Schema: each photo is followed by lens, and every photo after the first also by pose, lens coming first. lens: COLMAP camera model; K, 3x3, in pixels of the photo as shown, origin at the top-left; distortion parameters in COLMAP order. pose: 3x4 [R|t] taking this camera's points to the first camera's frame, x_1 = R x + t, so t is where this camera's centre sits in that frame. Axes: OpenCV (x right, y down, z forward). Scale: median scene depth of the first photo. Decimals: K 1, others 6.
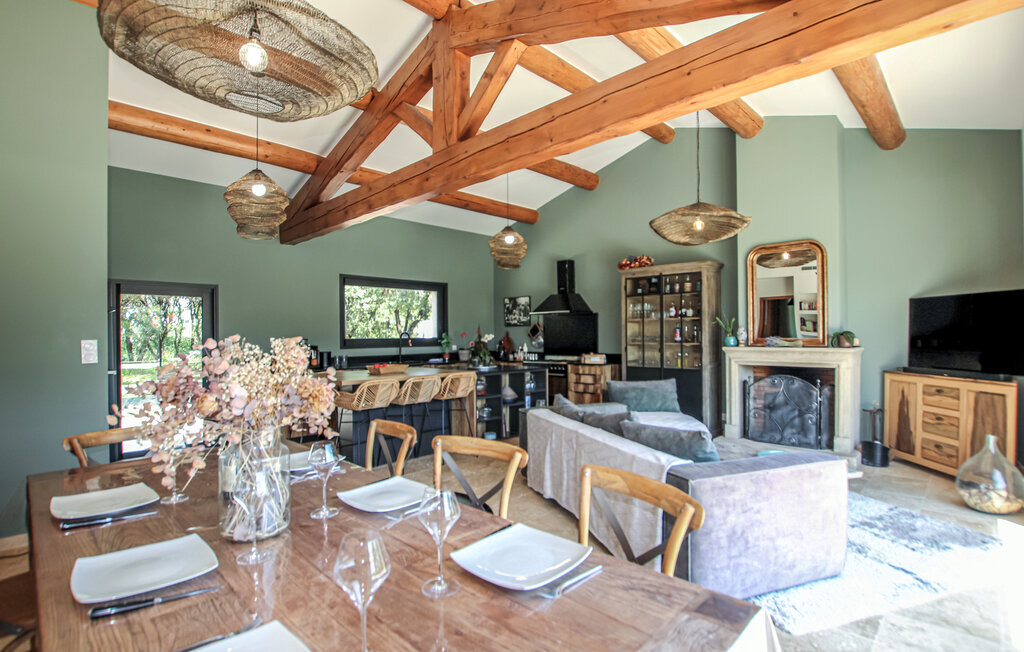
lens RADIAL K [[503.8, 0, 512.0], [0, 503.8, 326.0], [0, 0, 1]] dist [-0.019879, -0.000102]
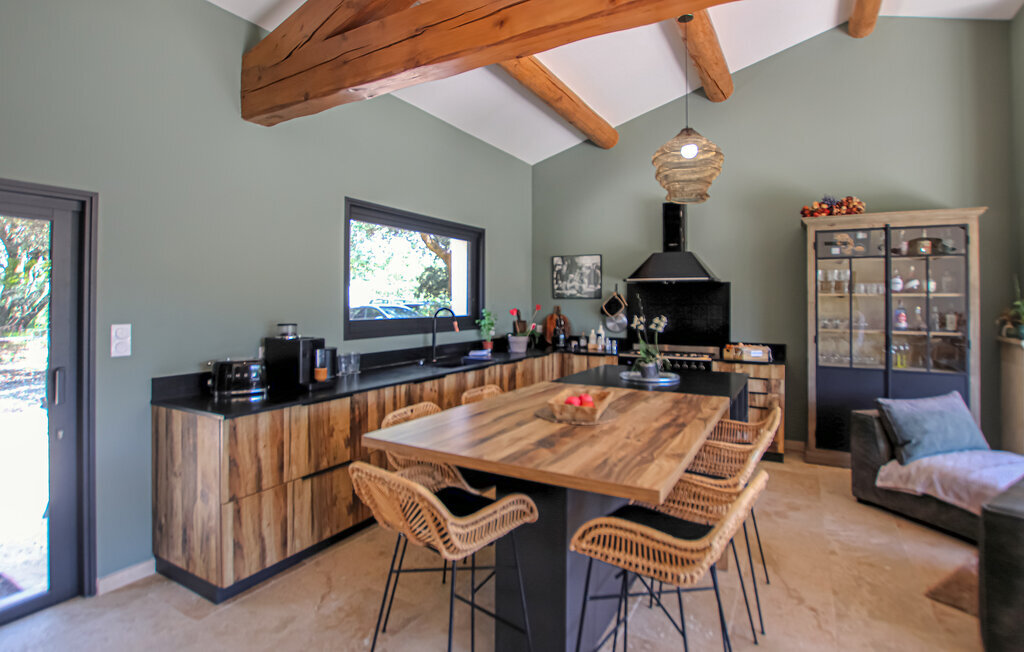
lens RADIAL K [[513.8, 0, 512.9], [0, 513.8, 292.7], [0, 0, 1]] dist [-0.021516, 0.000137]
pose [[0.966890, 0.017591, 0.254586, -0.318777], [-0.018129, 0.999836, -0.000234, -0.007145], [-0.254548, -0.004389, 0.967050, 0.454628]]
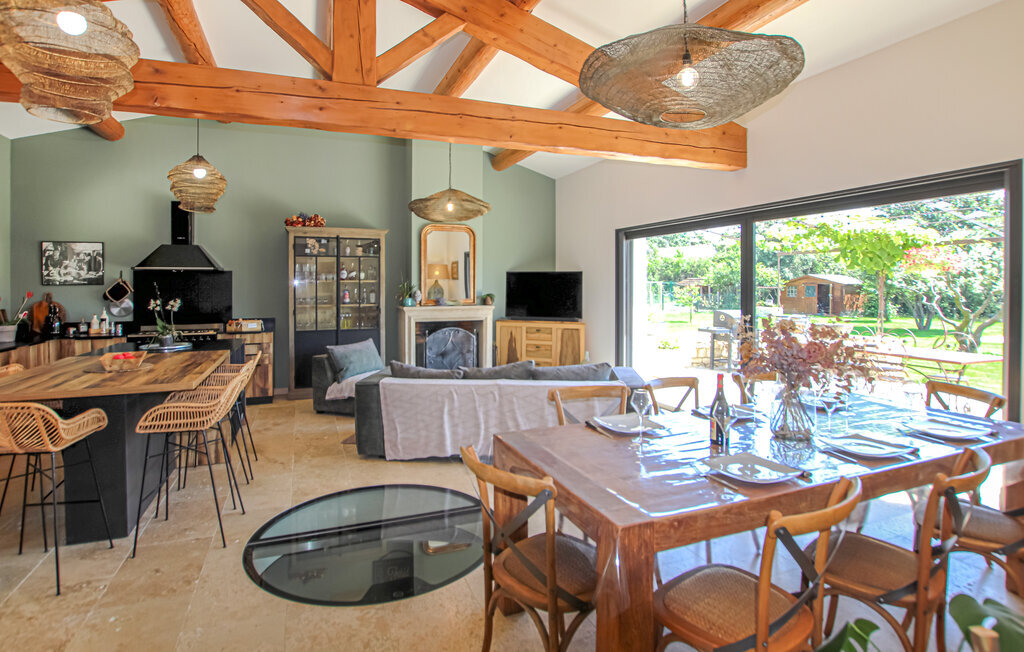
lens RADIAL K [[529.1, 0, 512.1], [0, 529.1, 282.1], [0, 0, 1]] dist [-0.023669, -0.000456]
pose [[0.413630, 0.009256, 0.910398, -0.487201], [-0.015984, 0.999868, -0.002904, -0.013770], [-0.910305, -0.013351, 0.413724, 0.229115]]
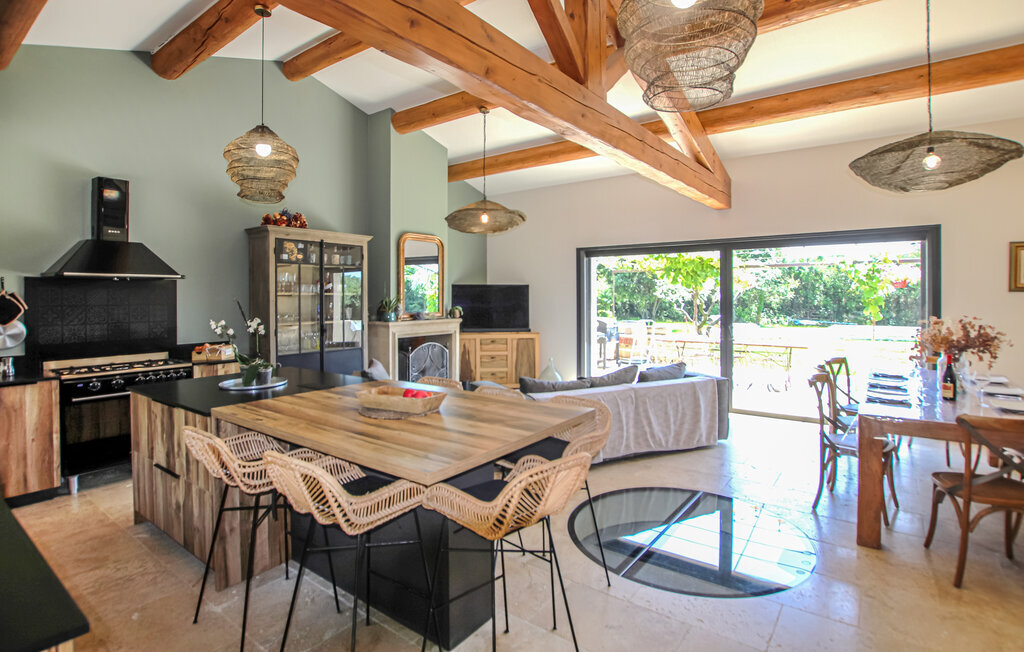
lens RADIAL K [[513.8, 0, 512.9], [0, 513.8, 292.7], [0, 0, 1]] dist [-0.021516, 0.000137]
pose [[-0.125553, 0.012519, 0.992008, -0.564938], [-0.012225, 0.999825, -0.014165, -0.006898], [-0.992012, -0.013906, -0.125378, 0.737013]]
